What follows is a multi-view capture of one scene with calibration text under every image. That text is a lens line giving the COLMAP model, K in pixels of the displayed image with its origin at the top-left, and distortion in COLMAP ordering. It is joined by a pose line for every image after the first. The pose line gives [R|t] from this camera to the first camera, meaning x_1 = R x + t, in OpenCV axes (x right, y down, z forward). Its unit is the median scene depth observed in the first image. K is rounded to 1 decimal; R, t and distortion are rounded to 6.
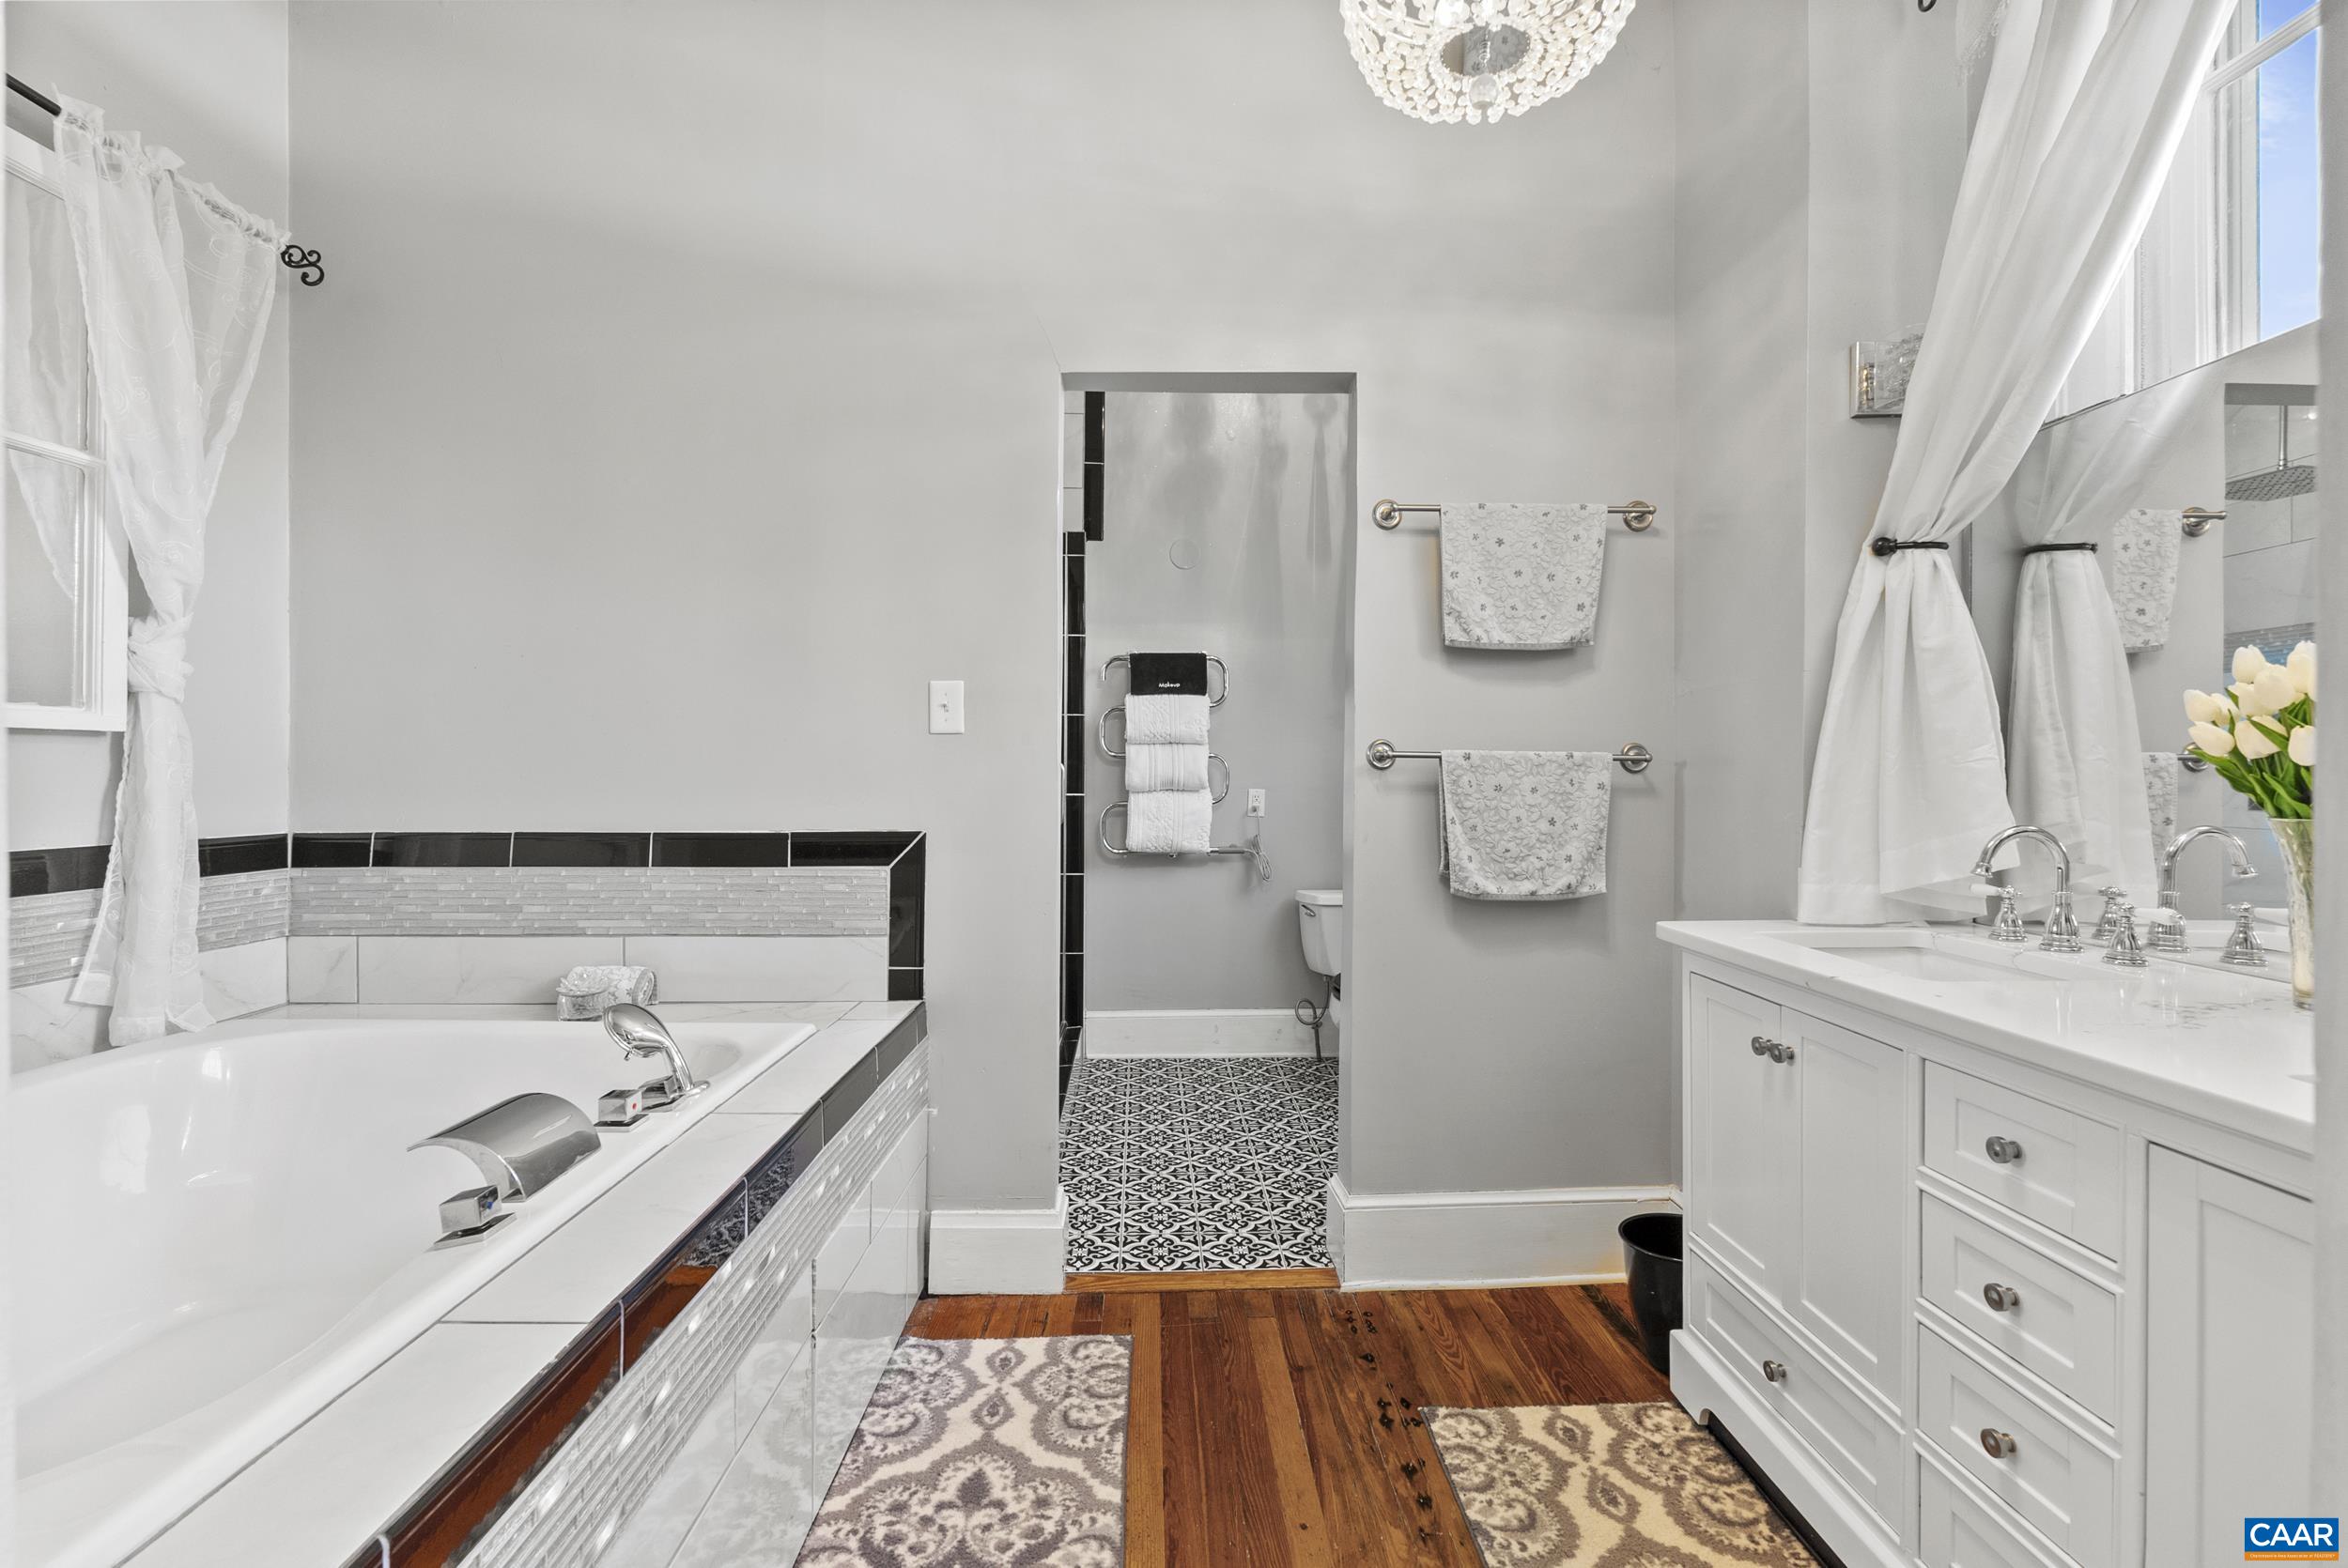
lens RADIAL K [[1048.5, 0, 1185.1], [0, 1048.5, 778.9], [0, 0, 1]] dist [-0.001448, -0.000185]
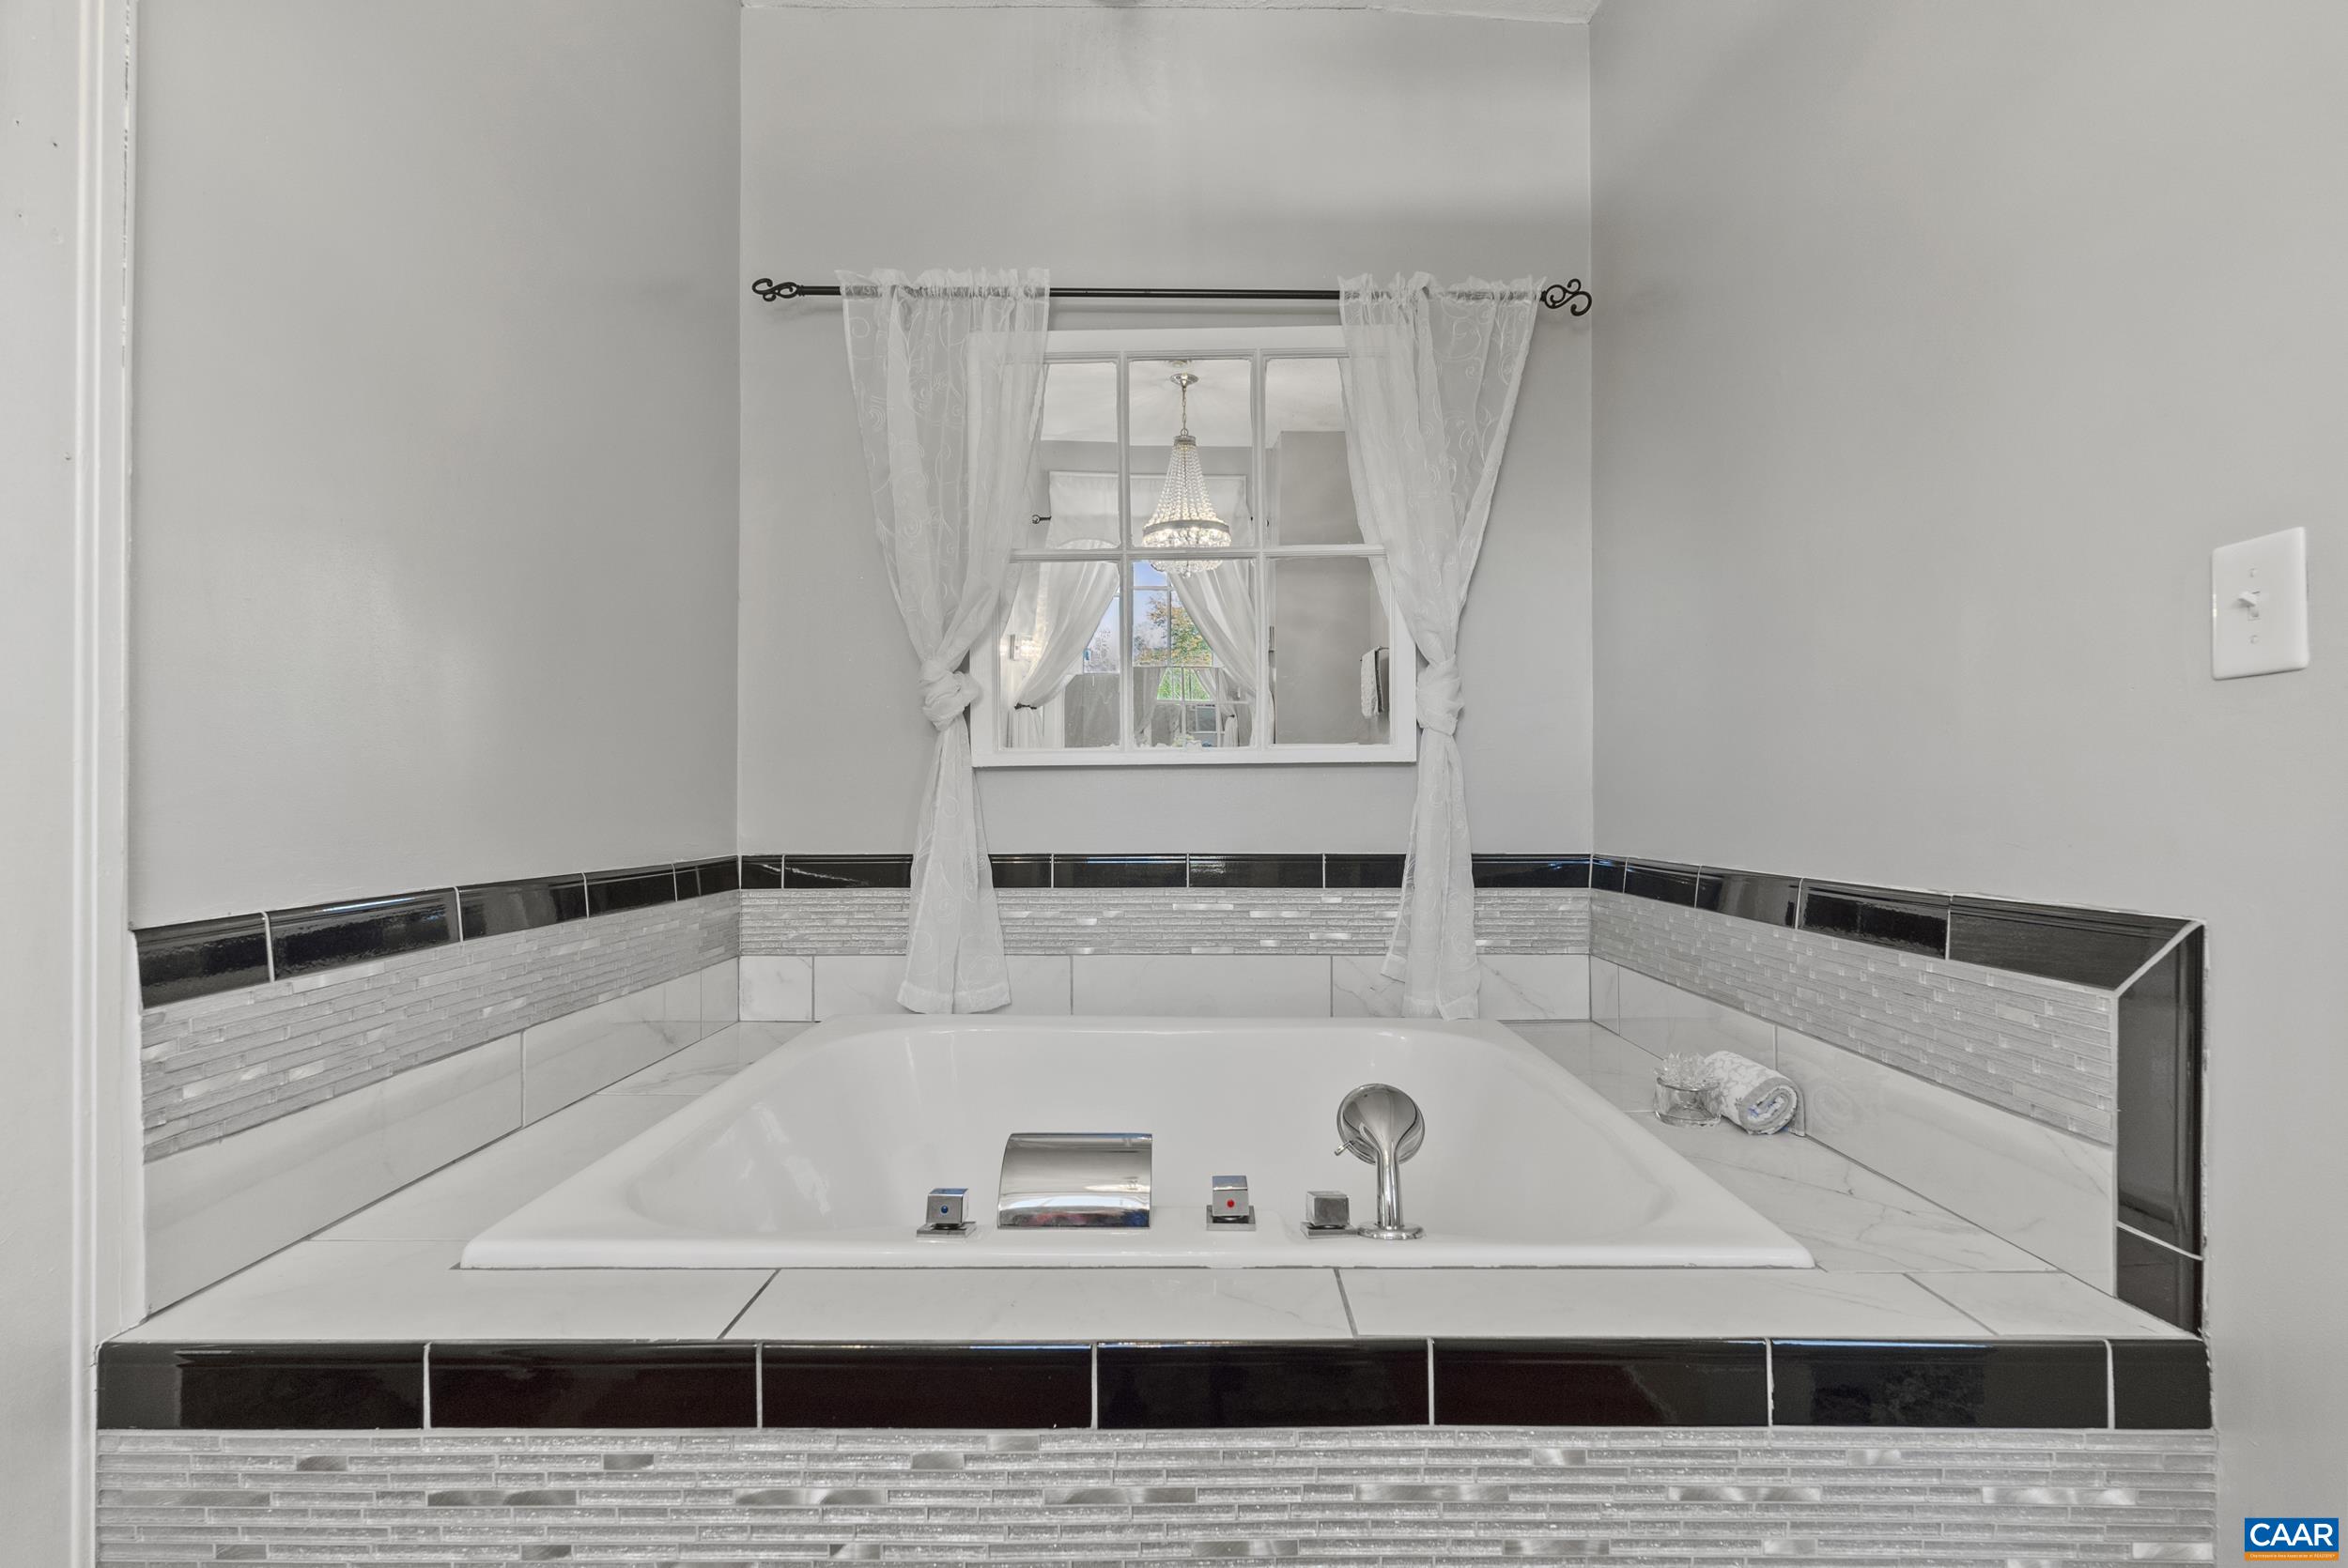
lens RADIAL K [[1048.5, 0, 1185.1], [0, 1048.5, 778.9], [0, 0, 1]] dist [-0.001448, -0.000185]
pose [[-0.036280, -0.027440, -0.998965, 0.184182], [-0.004012, 0.999619, -0.027312, 0.008556], [0.999334, 0.003017, -0.036376, 0.663487]]
